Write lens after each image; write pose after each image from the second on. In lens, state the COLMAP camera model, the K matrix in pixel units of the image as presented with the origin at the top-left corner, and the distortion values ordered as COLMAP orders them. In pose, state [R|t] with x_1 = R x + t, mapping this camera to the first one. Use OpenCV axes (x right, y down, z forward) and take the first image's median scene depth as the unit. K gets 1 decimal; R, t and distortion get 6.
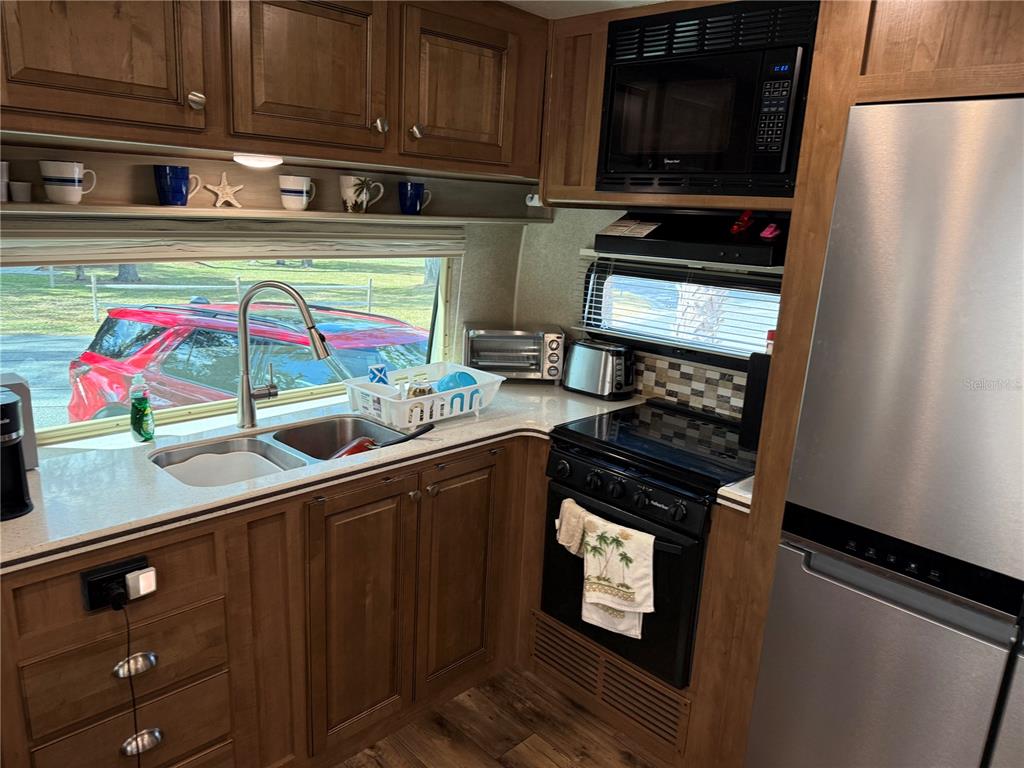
lens RADIAL K [[713.9, 0, 507.0], [0, 713.9, 392.3], [0, 0, 1]] dist [0.071085, -0.097241]
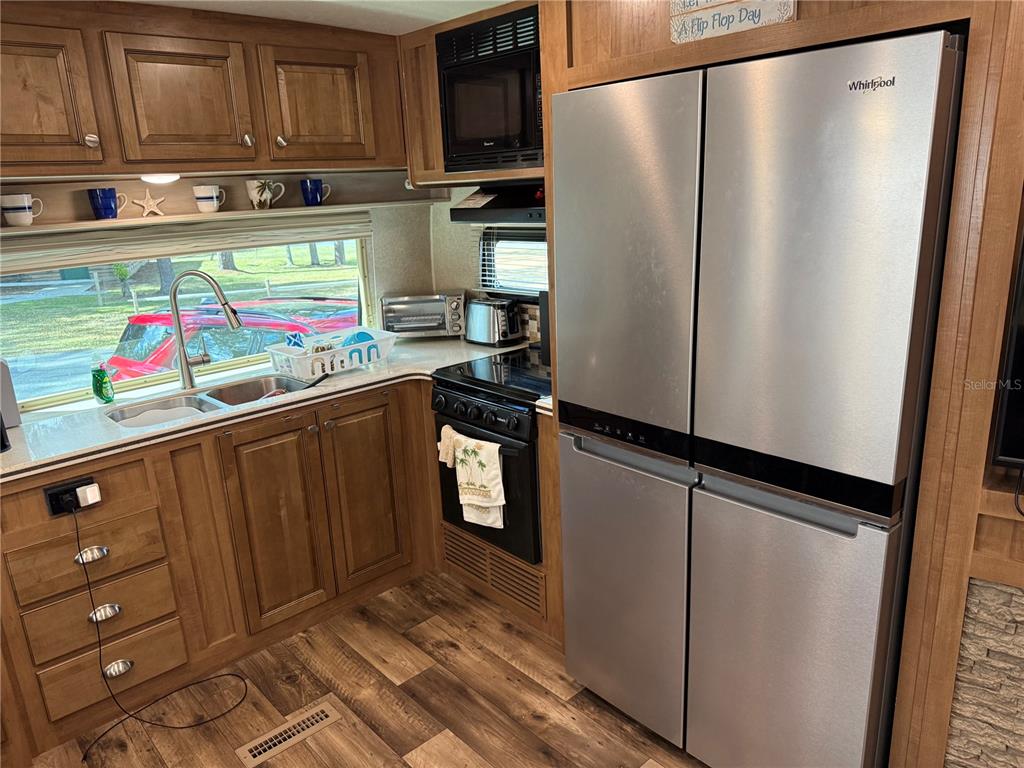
lens RADIAL K [[713.9, 0, 507.0], [0, 713.9, 392.3], [0, 0, 1]] dist [0.071085, -0.097241]
pose [[0.994245, -0.082544, -0.068295, 0.293003], [0.084301, 0.996169, 0.023263, 0.075583], [0.066113, -0.028886, 0.997394, -0.234722]]
